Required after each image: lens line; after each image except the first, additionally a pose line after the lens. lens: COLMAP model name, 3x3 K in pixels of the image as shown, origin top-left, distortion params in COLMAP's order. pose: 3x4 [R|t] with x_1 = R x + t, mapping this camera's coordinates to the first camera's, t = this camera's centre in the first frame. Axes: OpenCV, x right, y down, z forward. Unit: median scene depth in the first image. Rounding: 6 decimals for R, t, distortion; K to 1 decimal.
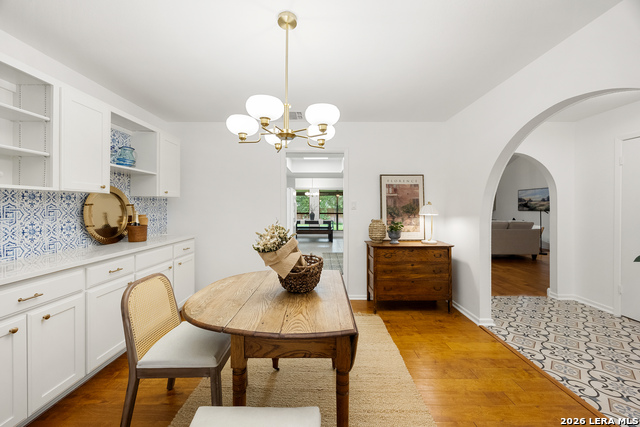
lens RADIAL K [[248.0, 0, 320.7], [0, 248.0, 207.9], [0, 0, 1]] dist [0.002195, -0.000032]
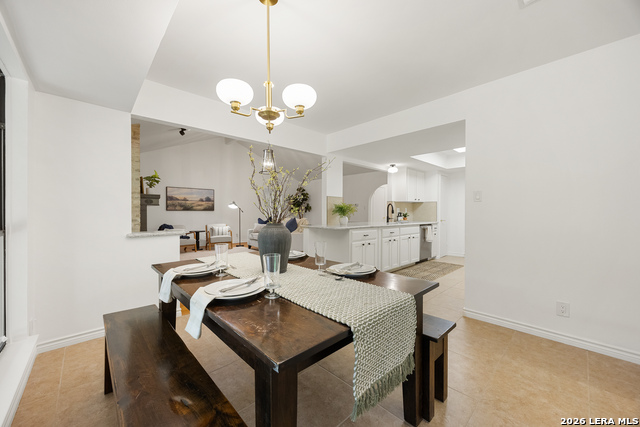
lens RADIAL K [[248.0, 0, 321.1], [0, 248.0, 213.7], [0, 0, 1]] dist [0.002195, -0.000032]
pose [[-0.683450, -0.006224, 0.729971, -0.196645], [-0.000990, 0.999971, 0.007599, 0.015614], [-0.729997, 0.004471, -0.683436, 1.273983]]
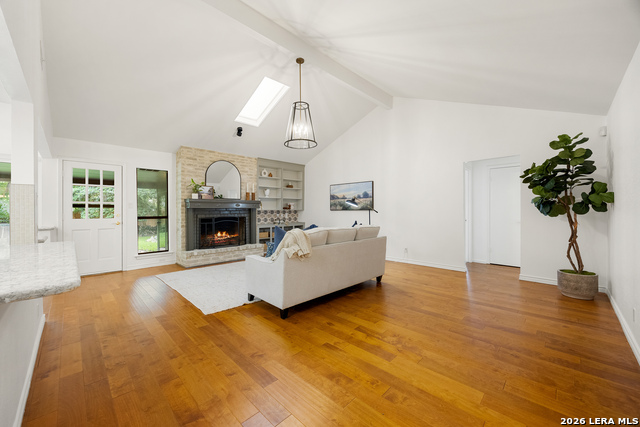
lens RADIAL K [[248.0, 0, 322.9], [0, 248.0, 210.5], [0, 0, 1]] dist [0.002195, -0.000032]
pose [[0.700994, -0.010378, 0.713092, 0.222643], [0.013906, 0.999903, 0.000882, 0.009823], [-0.713032, 0.009298, 0.701070, 0.488342]]
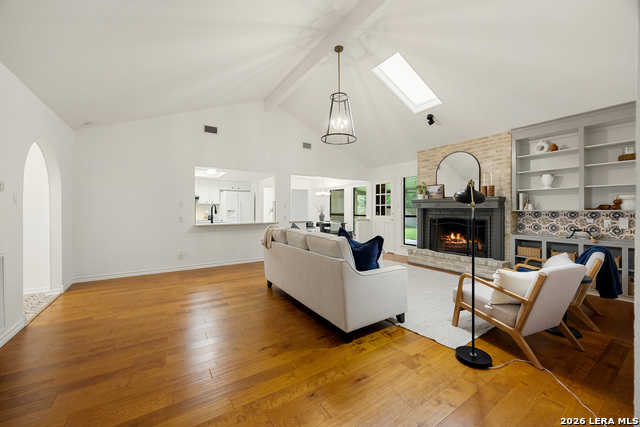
lens RADIAL K [[248.0, 0, 316.5], [0, 248.0, 211.3], [0, 0, 1]] dist [0.002195, -0.000032]
pose [[0.543394, -0.000266, -0.839478, 0.857853], [-0.005726, 0.999976, -0.004023, 0.012044], [0.839458, 0.006993, 0.543379, 0.577000]]
